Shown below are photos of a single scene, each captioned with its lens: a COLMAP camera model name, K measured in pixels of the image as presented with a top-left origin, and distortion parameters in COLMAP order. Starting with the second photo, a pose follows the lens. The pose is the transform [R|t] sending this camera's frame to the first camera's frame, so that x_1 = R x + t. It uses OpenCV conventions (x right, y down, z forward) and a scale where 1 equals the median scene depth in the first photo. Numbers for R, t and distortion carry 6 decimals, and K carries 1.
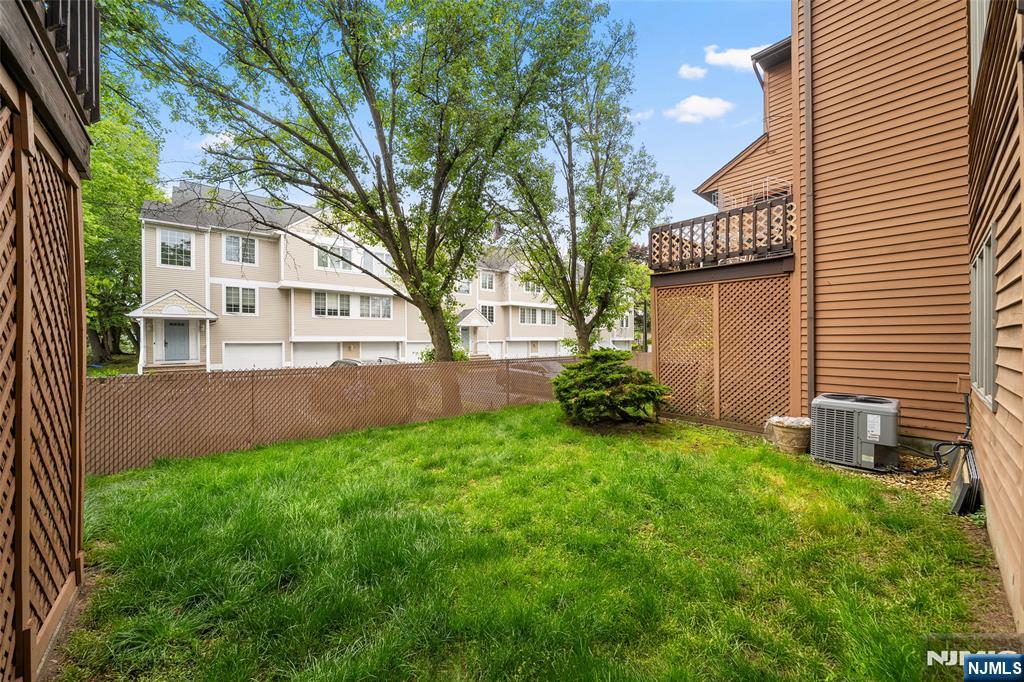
lens RADIAL K [[374.4, 0, 512.0], [0, 374.4, 341.0], [0, 0, 1]] dist [0.000782, -0.000057]
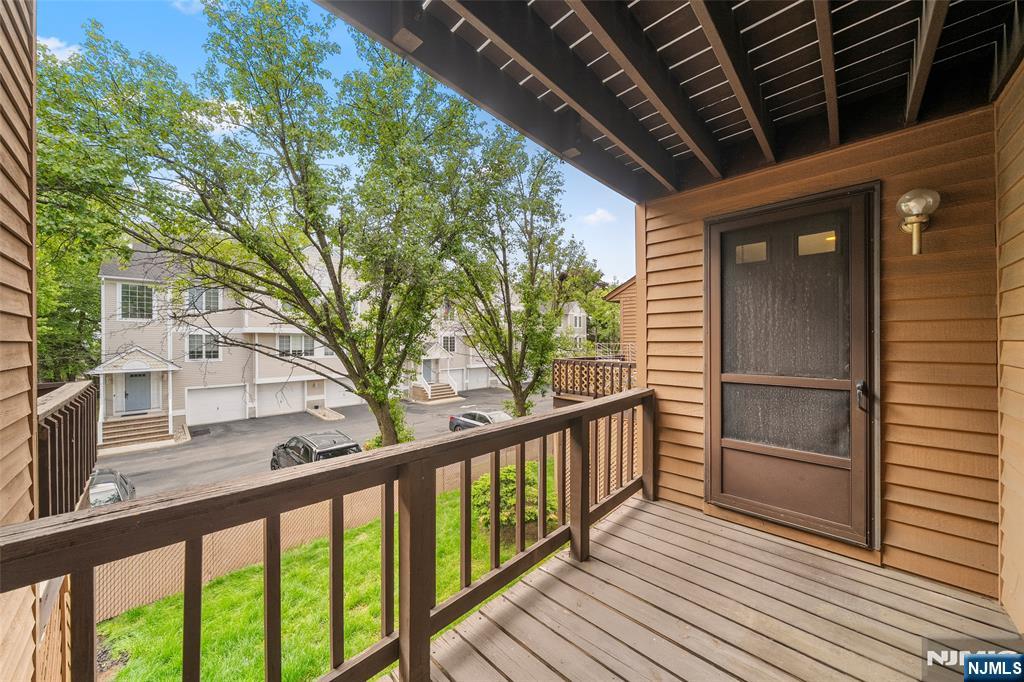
lens RADIAL K [[357.4, 0, 513.3], [0, 357.4, 341.7], [0, 0, 1]] dist [-0.001581, -0.000044]
pose [[0.996174, 0.001975, 0.087369, 0.056598], [-0.001932, 0.999998, -0.000584, -0.154008], [-0.087370, 0.000413, 0.996176, -0.078832]]
